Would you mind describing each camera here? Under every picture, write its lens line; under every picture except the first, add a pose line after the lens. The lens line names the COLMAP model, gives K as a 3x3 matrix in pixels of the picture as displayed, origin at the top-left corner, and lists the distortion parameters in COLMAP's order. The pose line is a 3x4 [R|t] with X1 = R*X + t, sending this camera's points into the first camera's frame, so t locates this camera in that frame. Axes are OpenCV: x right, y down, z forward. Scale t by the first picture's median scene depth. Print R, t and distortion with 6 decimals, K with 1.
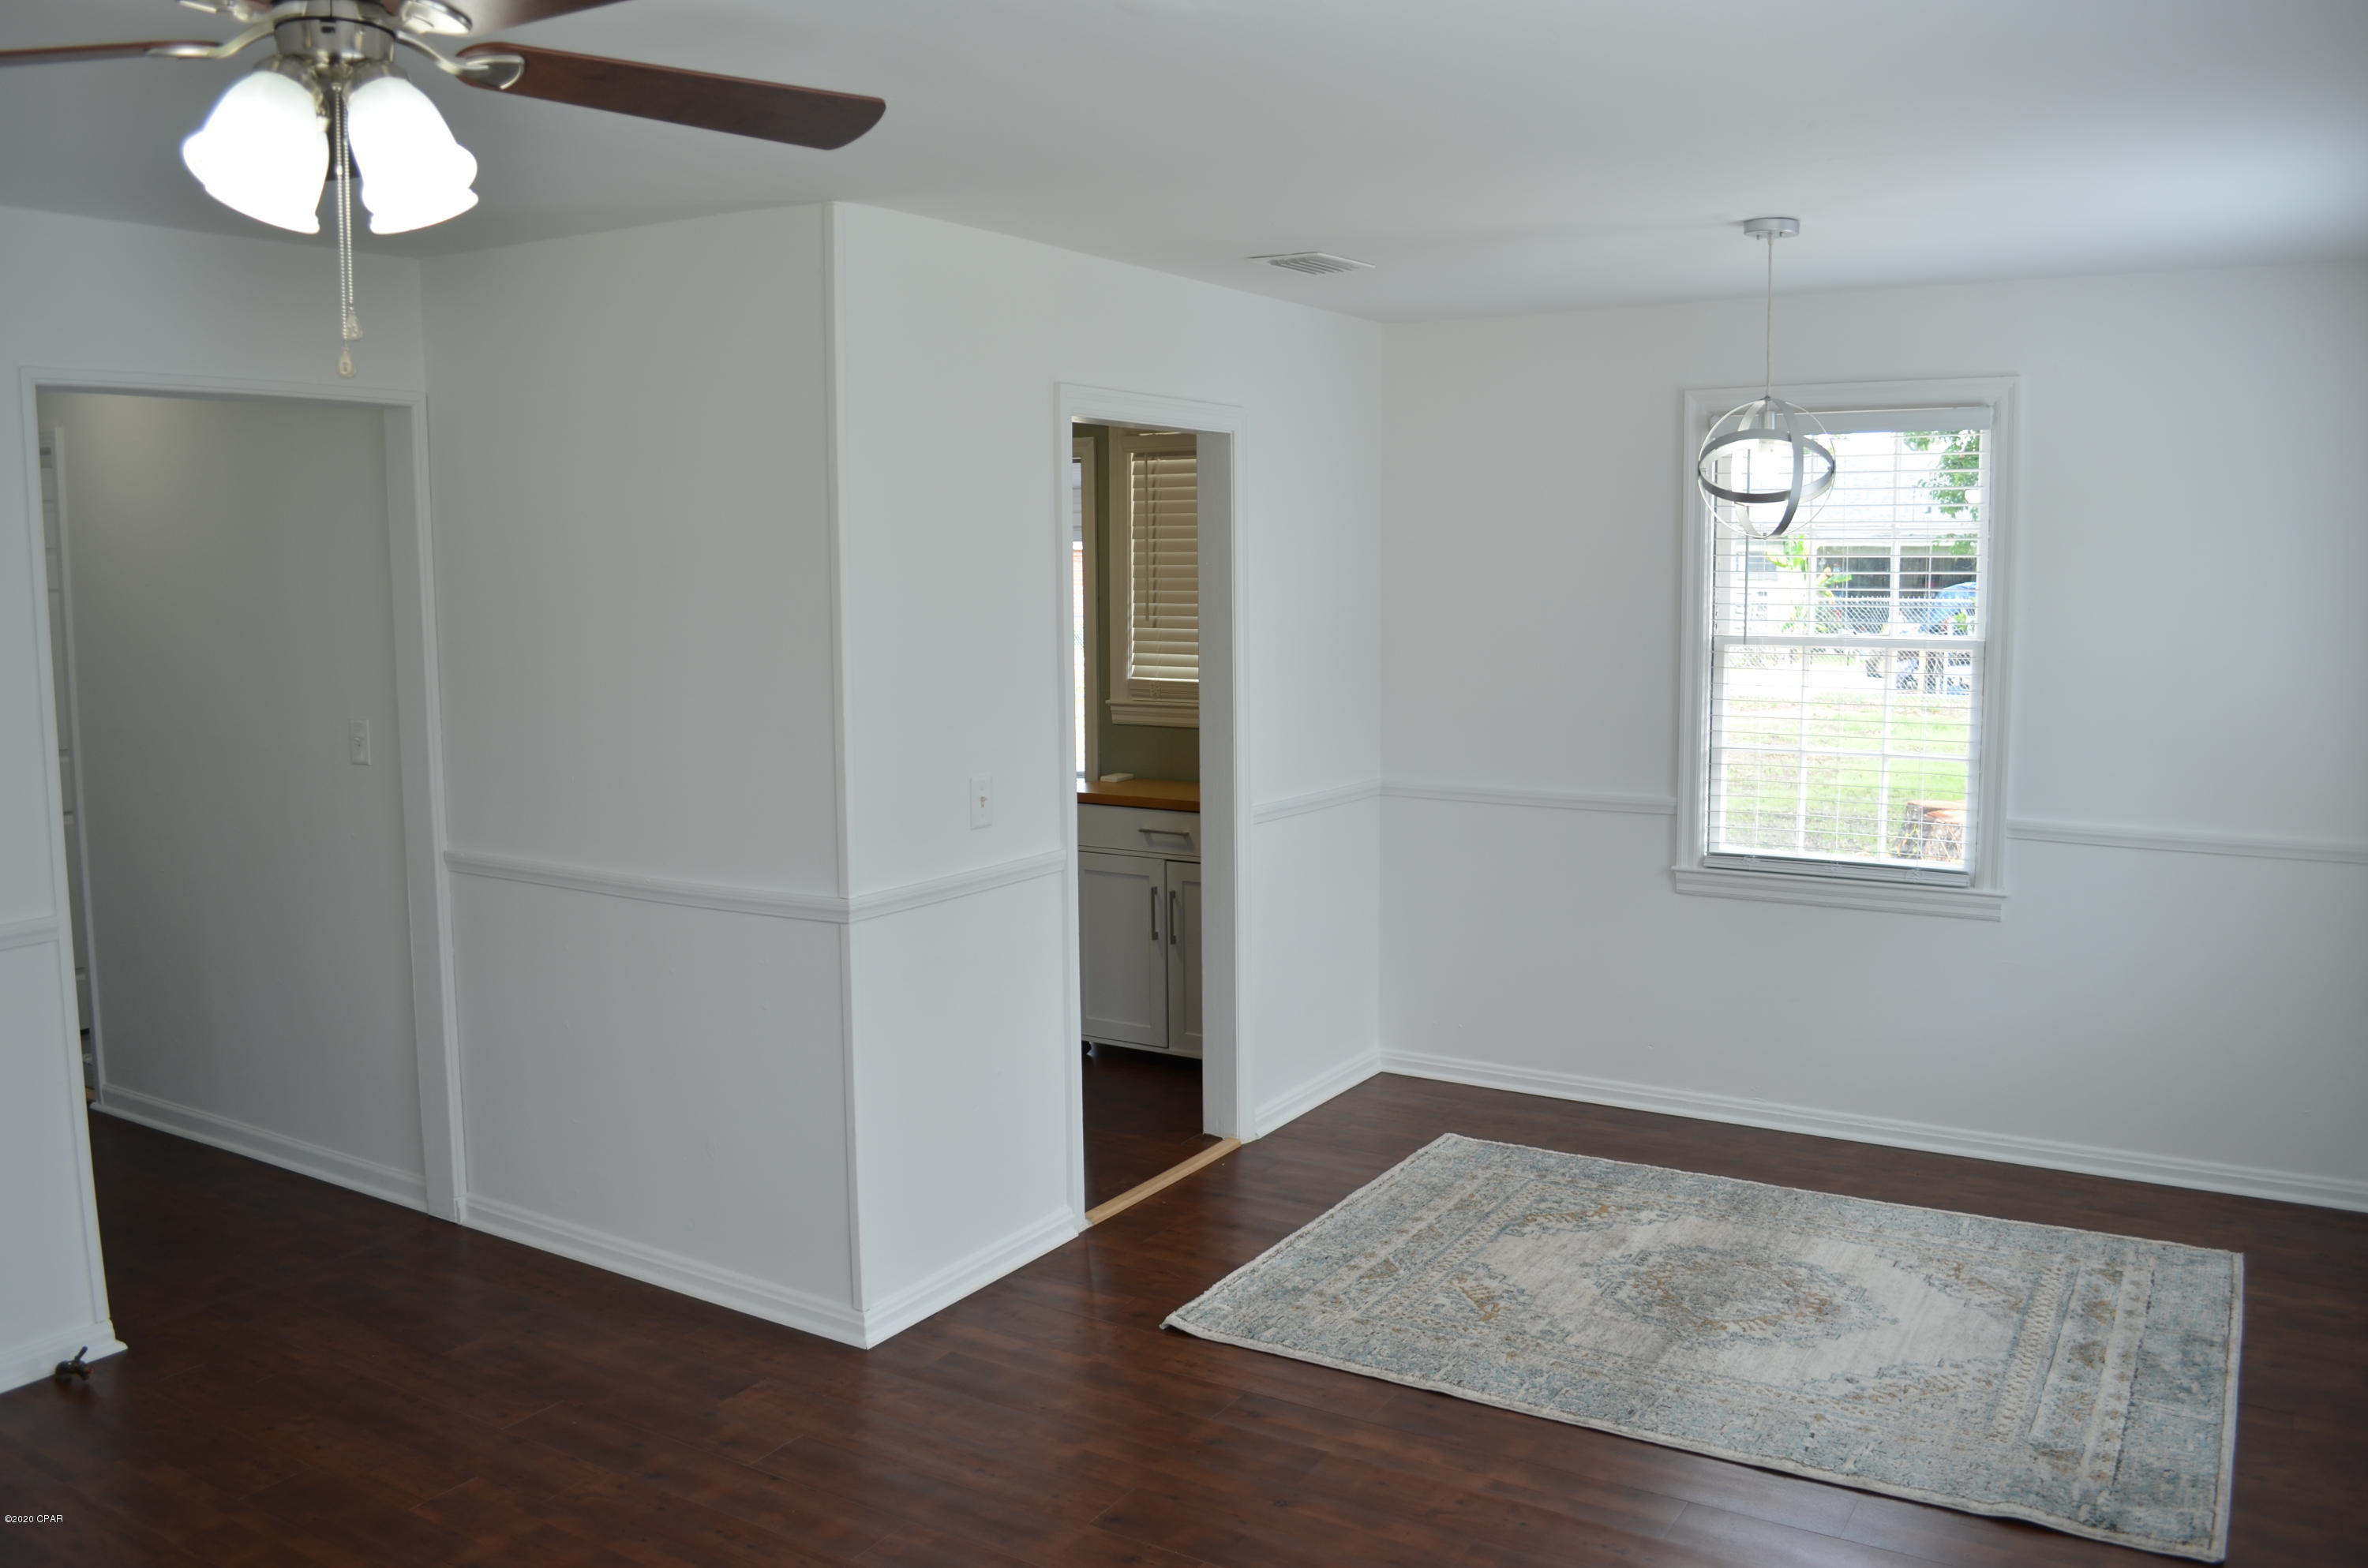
lens RADIAL K [[1889.4, 0, 1191.9], [0, 1889.4, 771.8], [0, 0, 1]] dist [-0.077807, 0.004585]
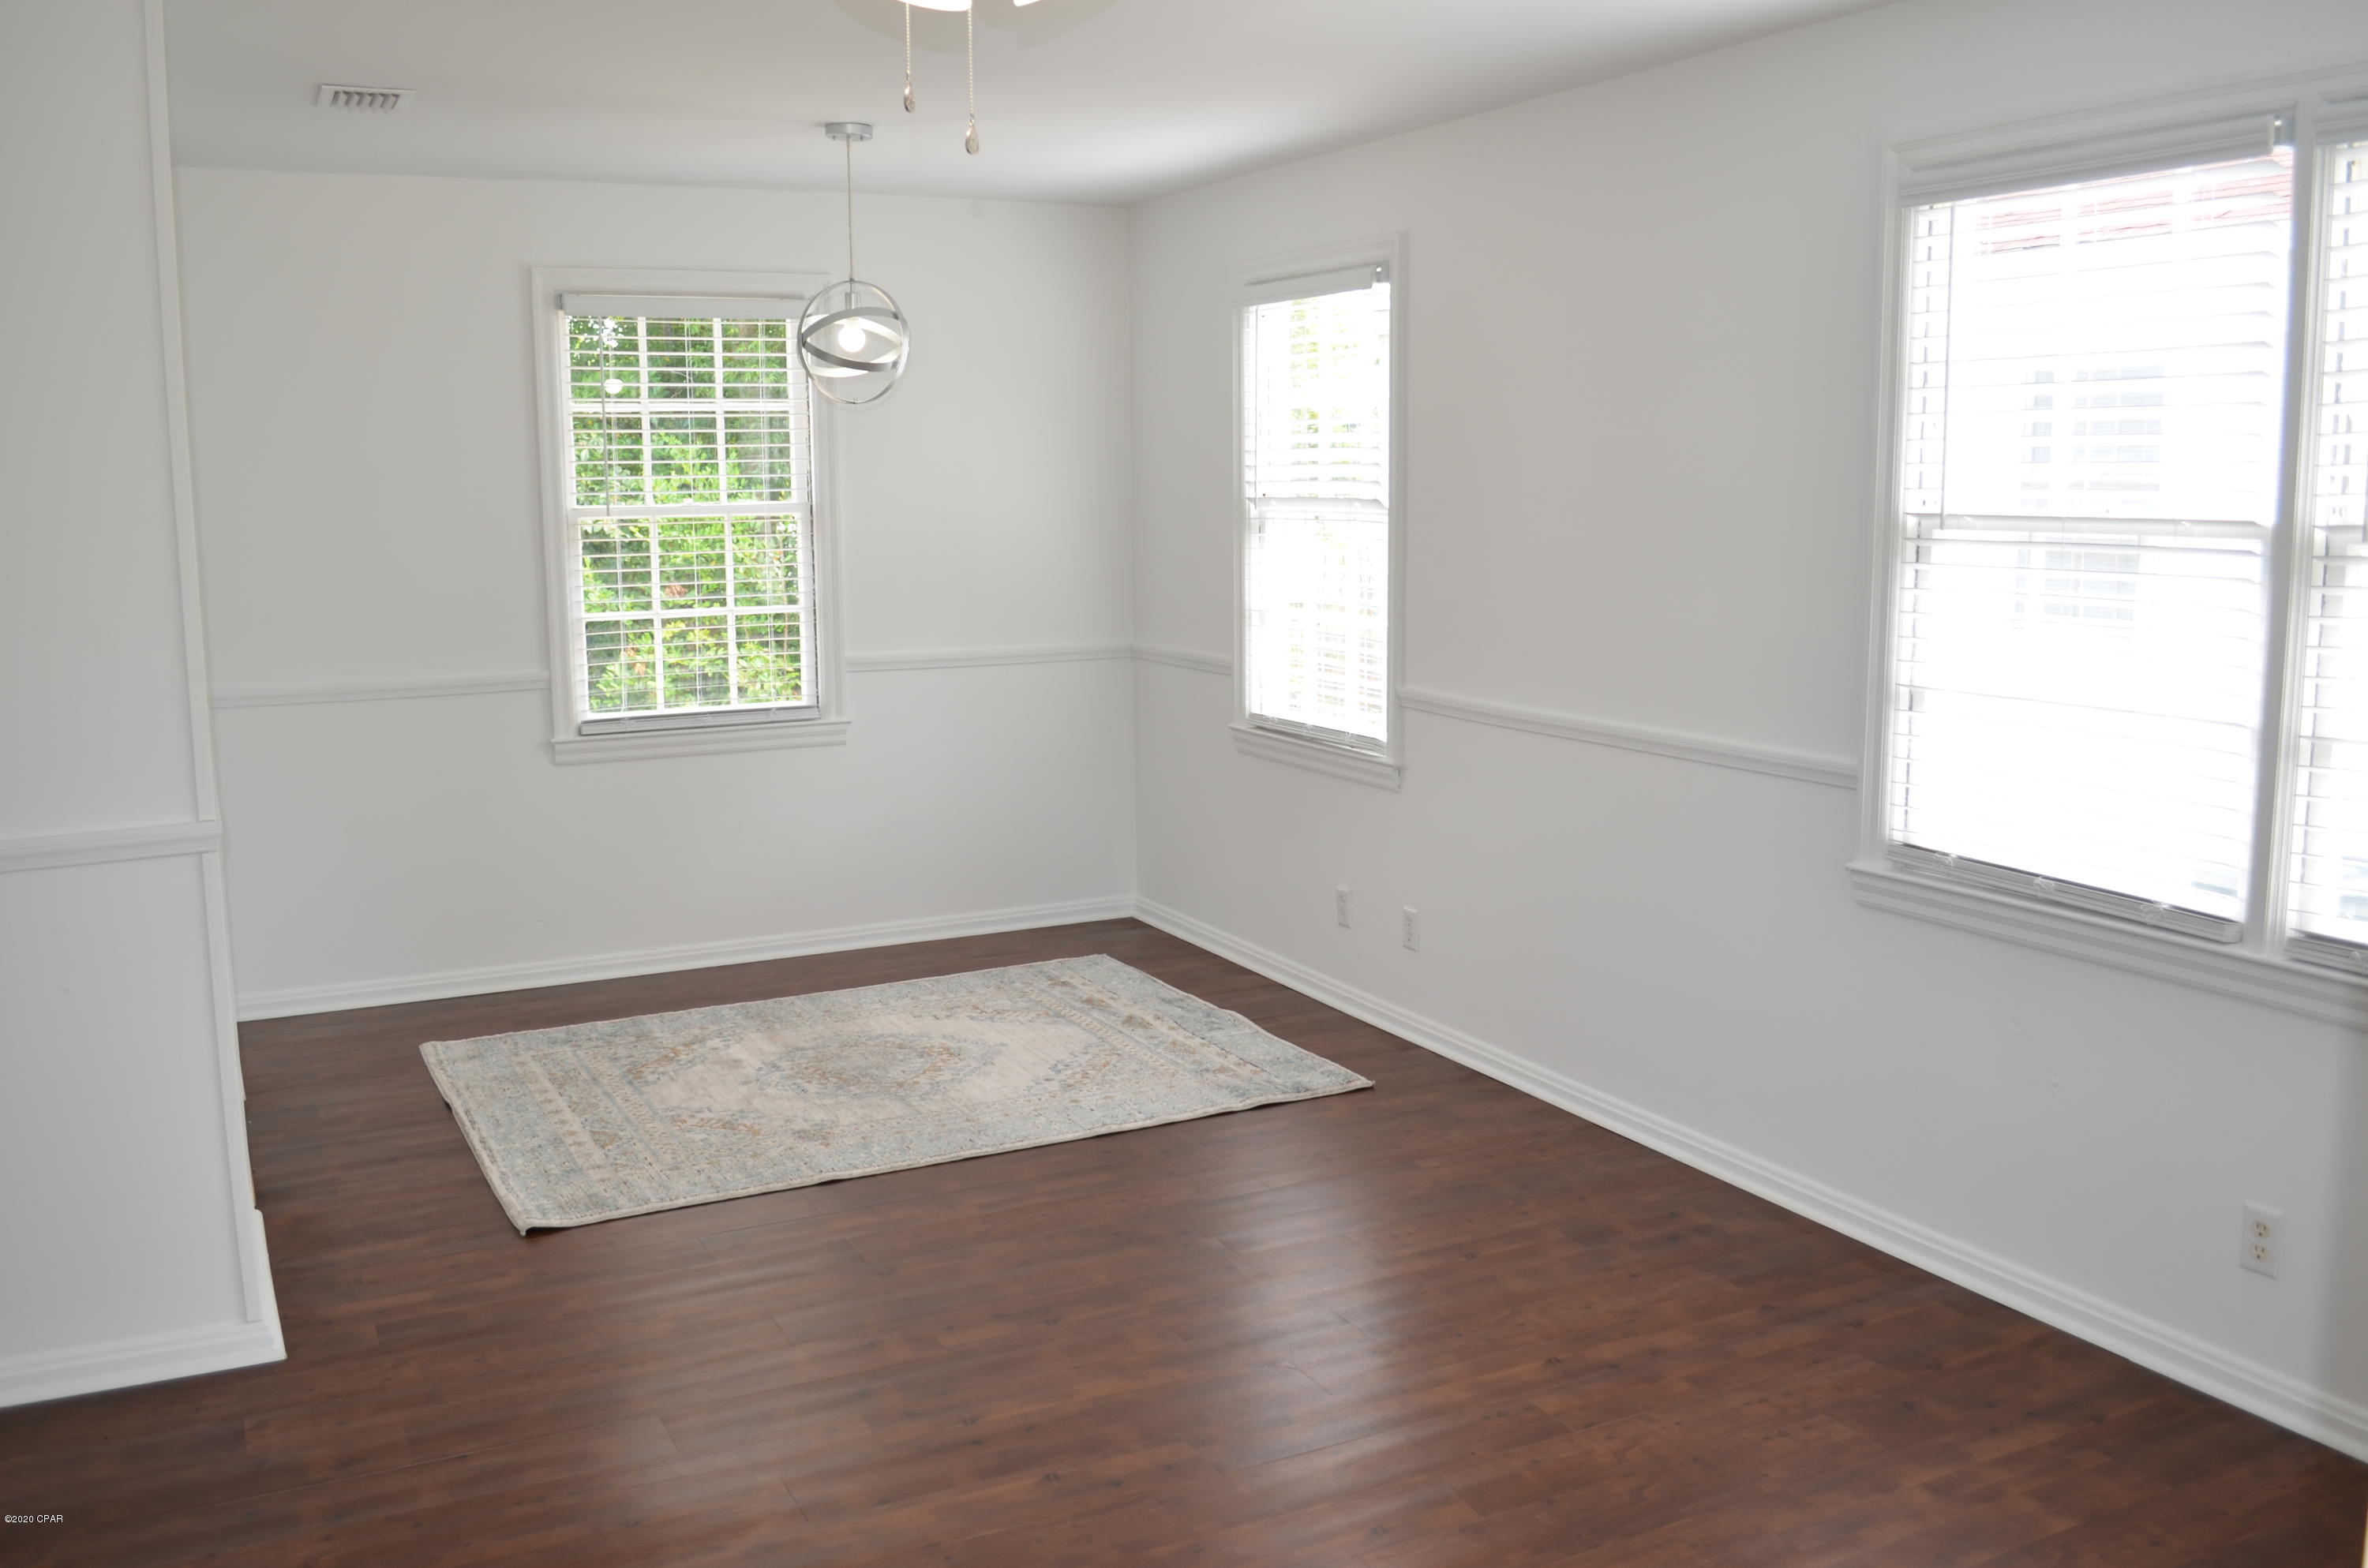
lens RADIAL K [[2077.3, 0, 1197.4], [0, 2077.3, 782.9], [0, 0, 1]] dist [-0.069522, 0.008312]
pose [[0.505341, -0.126094, 0.853657, -0.651759], [0.104275, 0.990940, 0.084645, 0.019832], [-0.856596, 0.046241, 0.513911, 0.162726]]
